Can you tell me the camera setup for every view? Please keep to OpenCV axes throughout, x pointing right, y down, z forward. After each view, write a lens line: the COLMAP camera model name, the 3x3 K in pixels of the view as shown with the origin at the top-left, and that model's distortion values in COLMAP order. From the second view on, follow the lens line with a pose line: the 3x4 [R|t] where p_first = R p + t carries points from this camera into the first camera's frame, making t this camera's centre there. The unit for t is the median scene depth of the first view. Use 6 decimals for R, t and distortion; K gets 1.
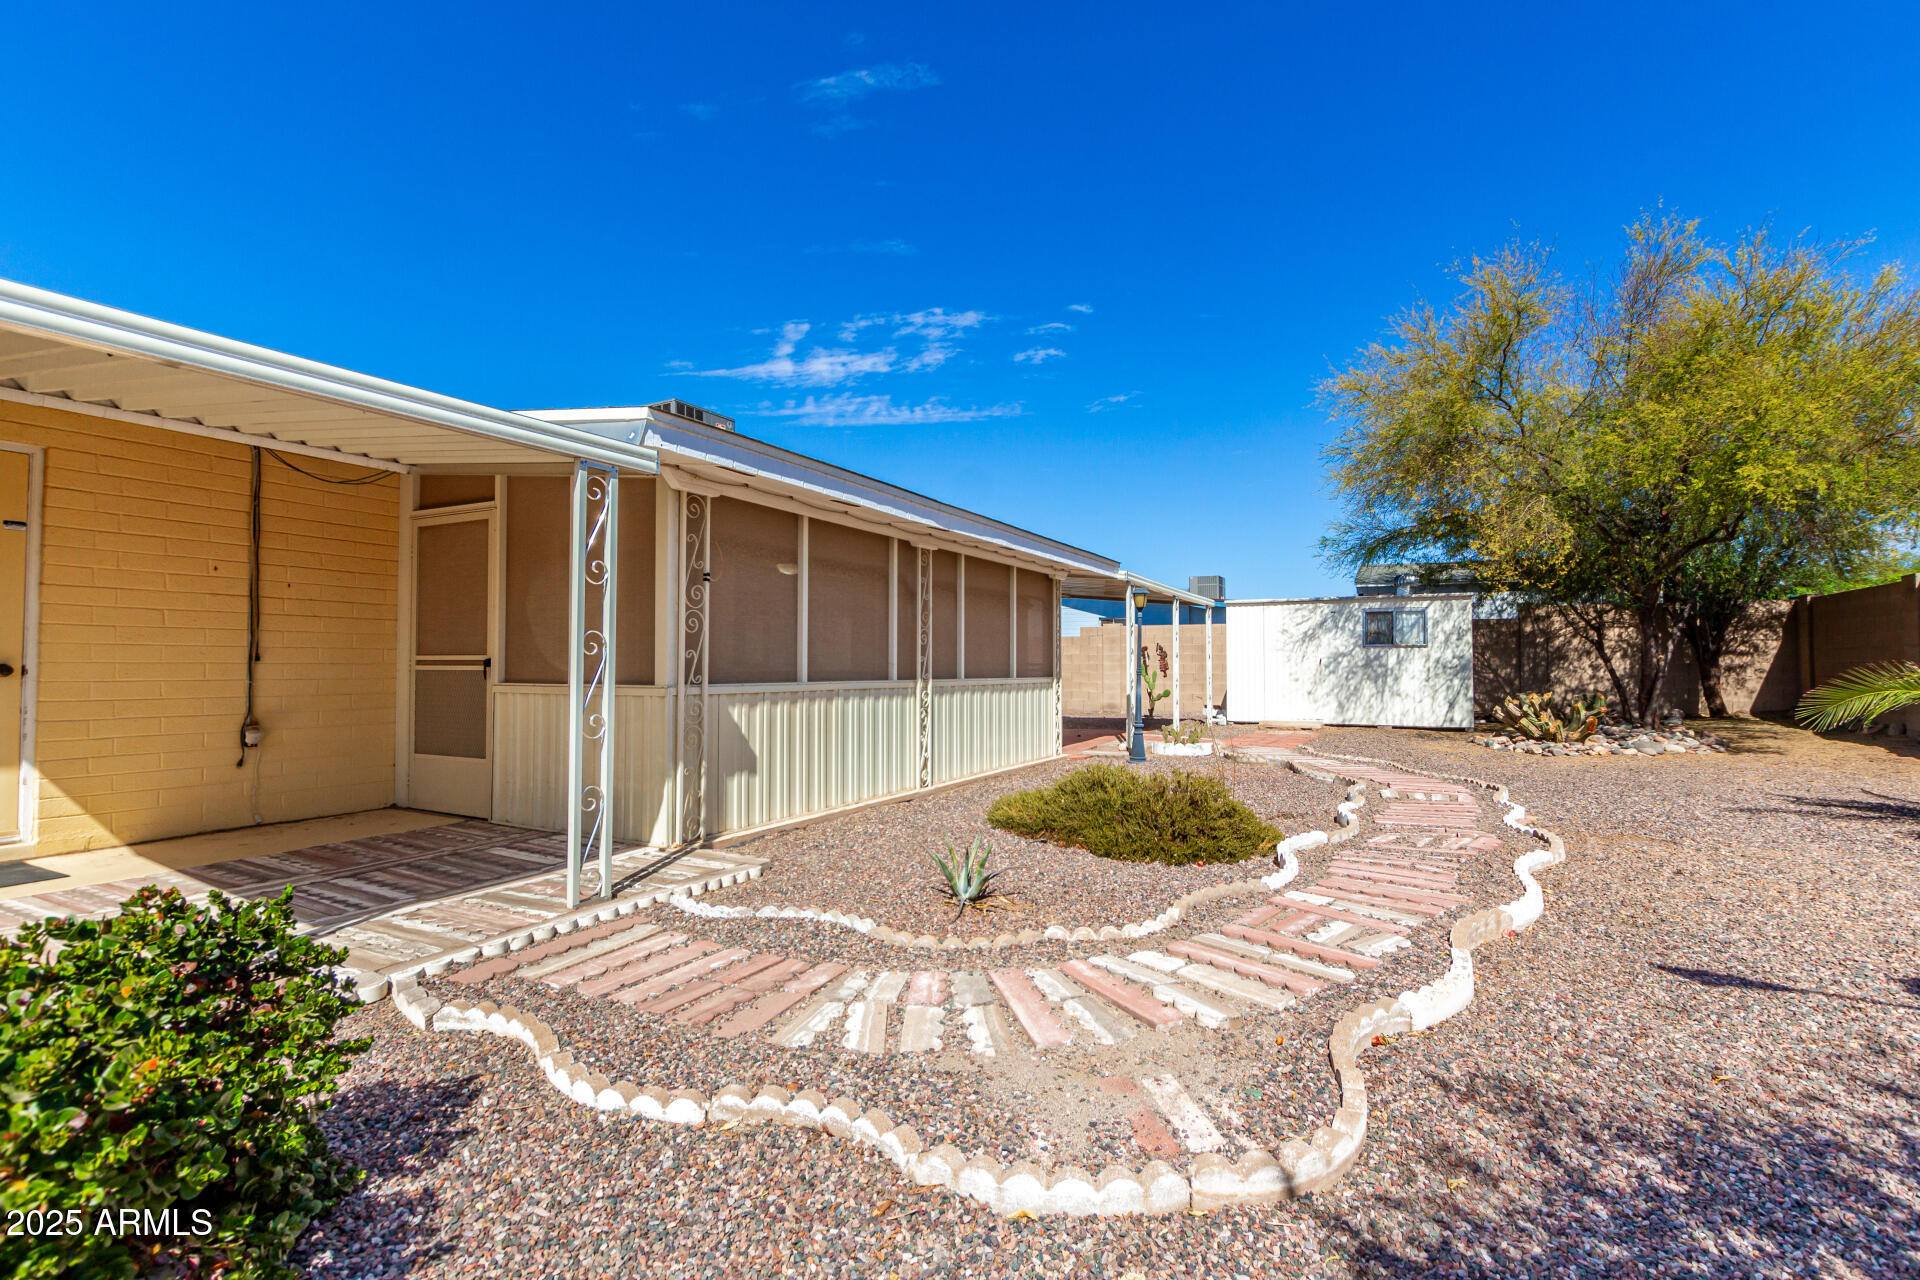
lens RADIAL K [[873.3, 0, 960.0], [0, 873.3, 640.0], [0, 0, 1]] dist [-0.002574, -0.000445]
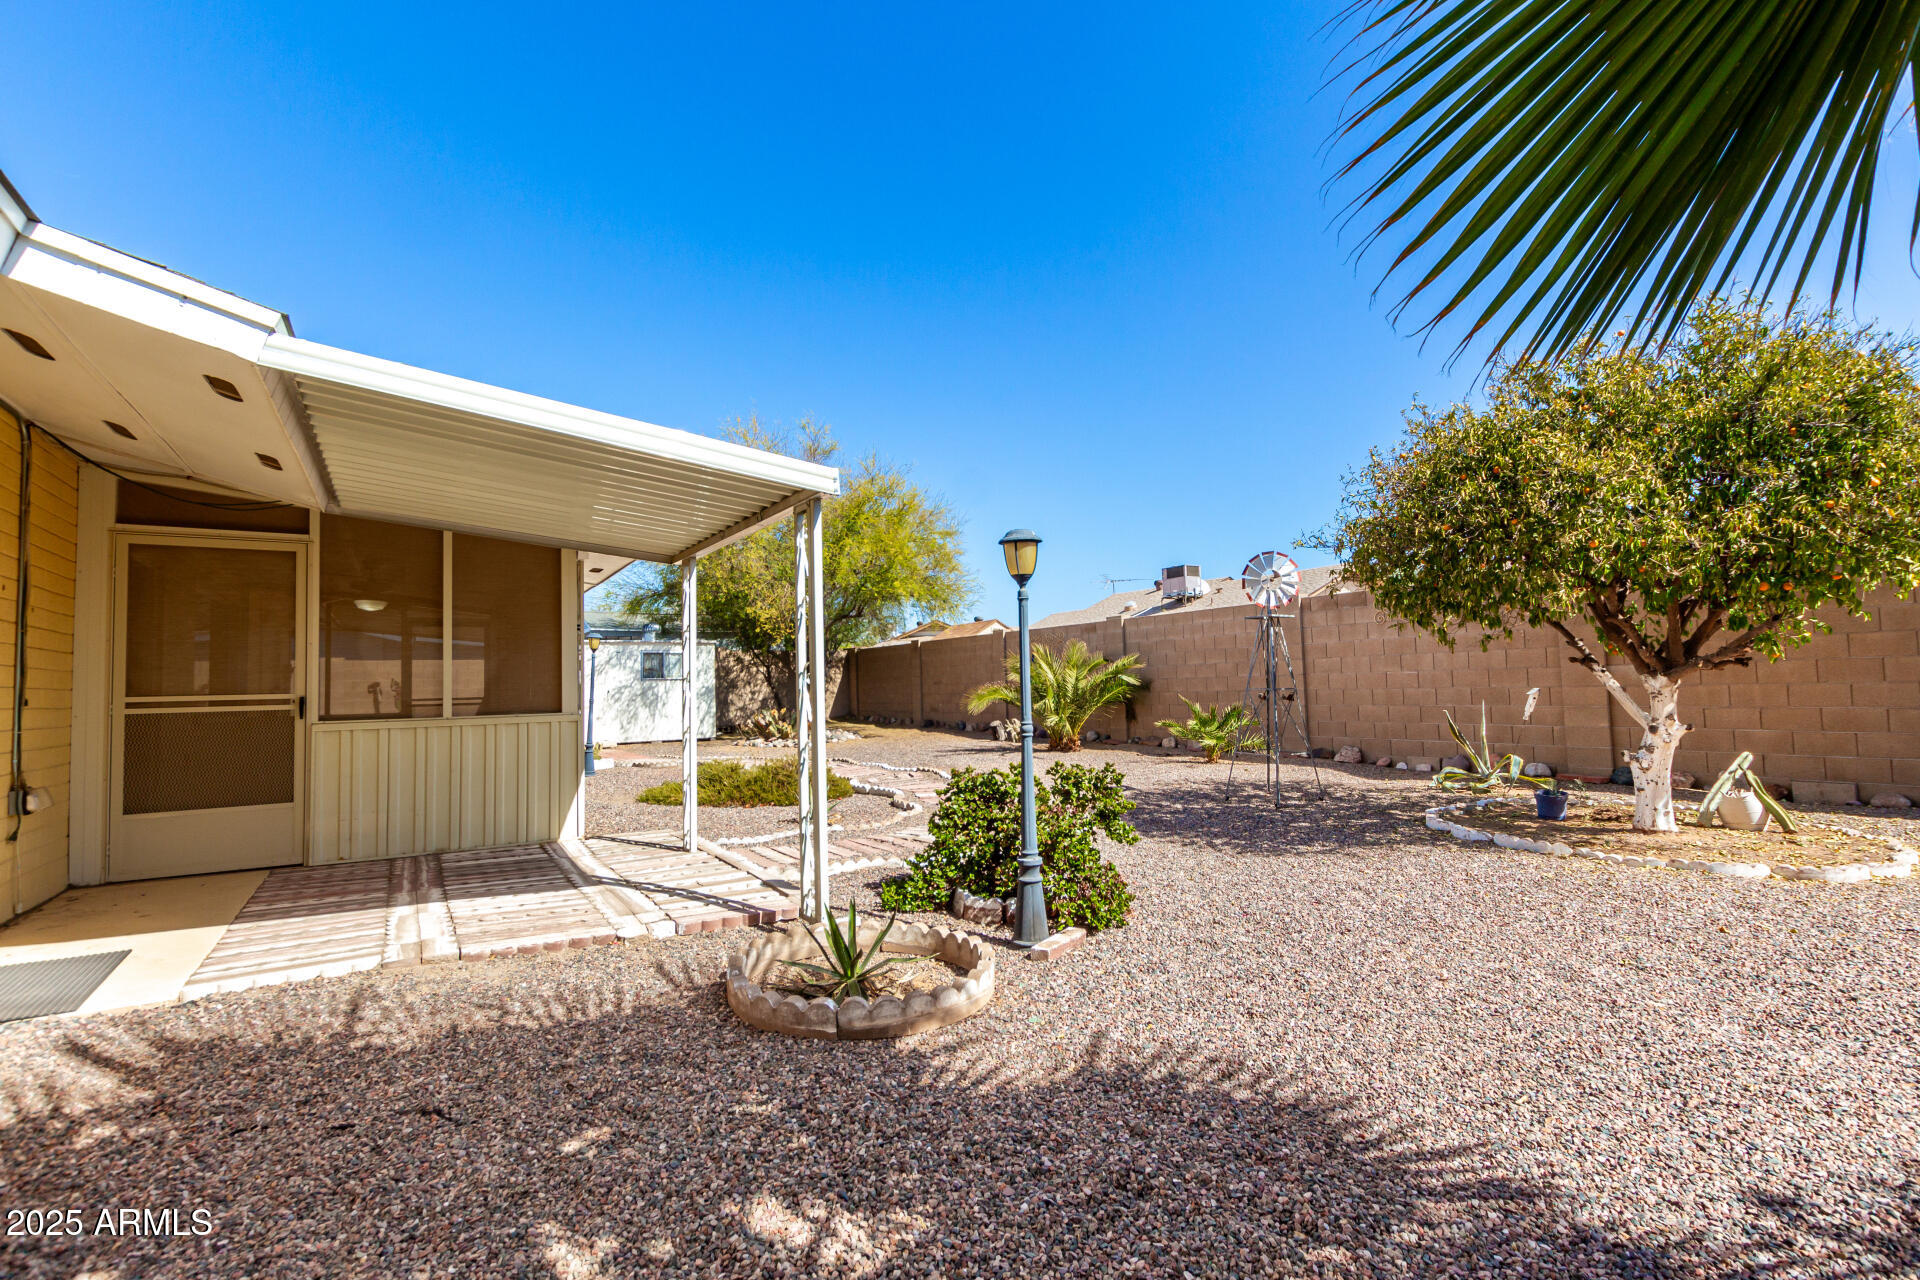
lens RADIAL K [[894.4, 0, 973.6], [0, 894.4, 649.7], [0, 0, 1]] dist [0.015857, -0.007607]
pose [[0.487000, 0.021387, 0.873140, -1.051843], [0.001914, 0.999672, -0.025553, -0.004547], [-0.873400, 0.014116, 0.486799, -0.141098]]
